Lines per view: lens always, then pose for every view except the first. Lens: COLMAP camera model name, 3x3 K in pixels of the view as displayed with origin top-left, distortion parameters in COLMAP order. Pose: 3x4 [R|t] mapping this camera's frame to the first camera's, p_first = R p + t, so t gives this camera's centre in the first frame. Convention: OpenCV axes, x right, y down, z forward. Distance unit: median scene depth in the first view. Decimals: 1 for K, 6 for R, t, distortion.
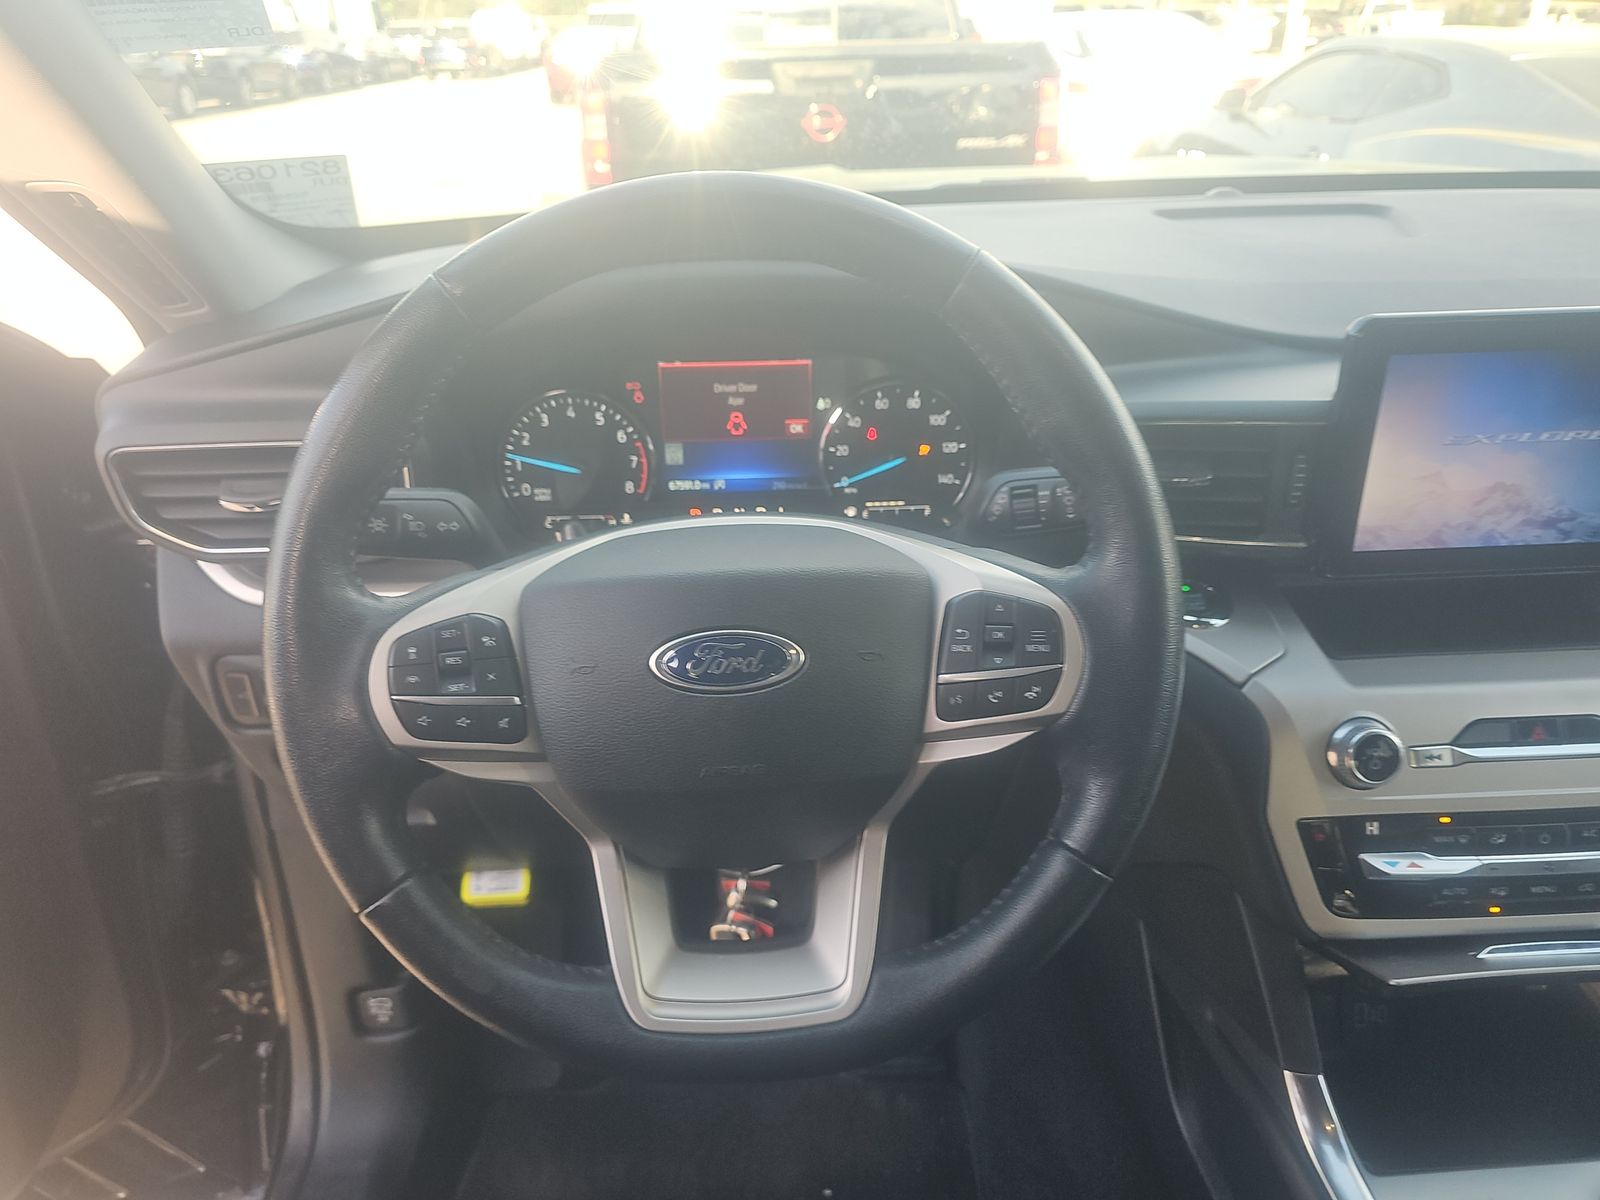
lens RADIAL K [[1006.2, 0, 800.0], [0, 1006.2, 600.0], [0, 0, 1]] dist [0.026799, 0.000165]
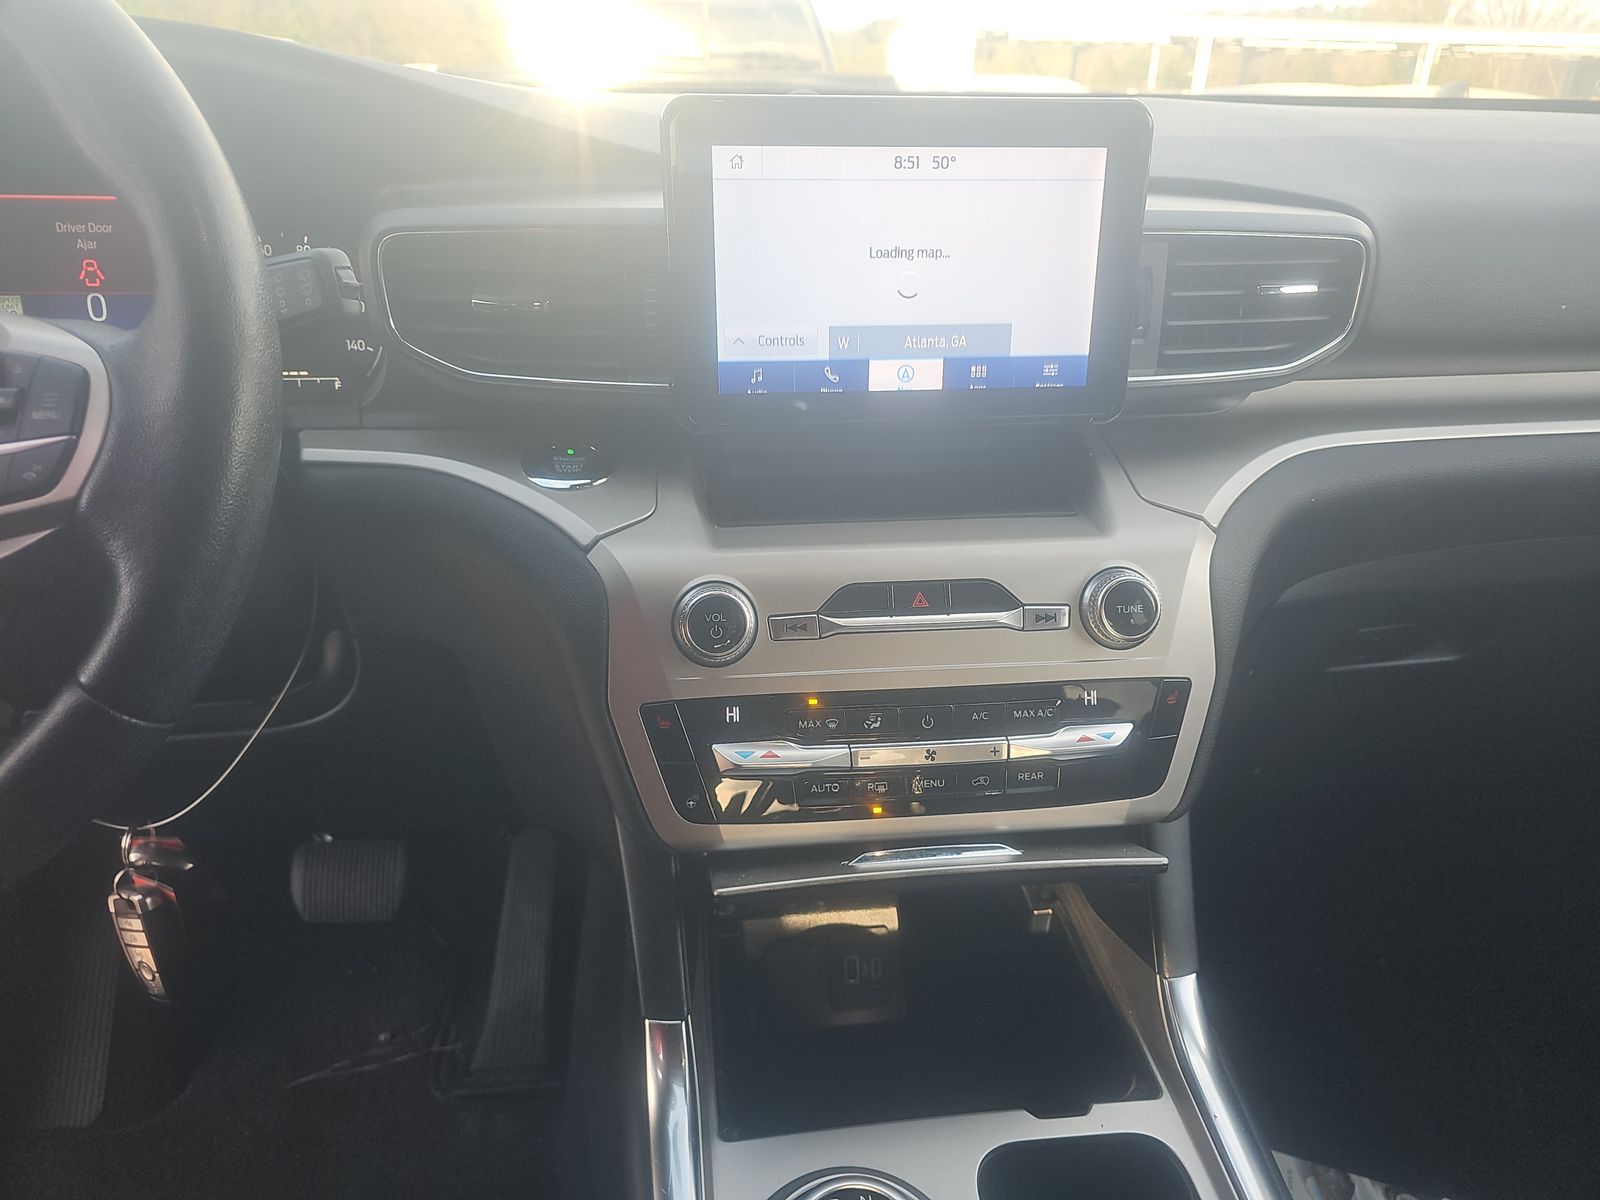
lens RADIAL K [[1006.2, 0, 800.0], [0, 1006.2, 600.0], [0, 0, 1]] dist [0.026799, 0.000165]
pose [[0.998038, -0.003946, 0.062491, 0.464600], [0.007231, 0.998598, -0.052433, 0.142441], [-0.062197, 0.052782, 0.996667, 0.134662]]
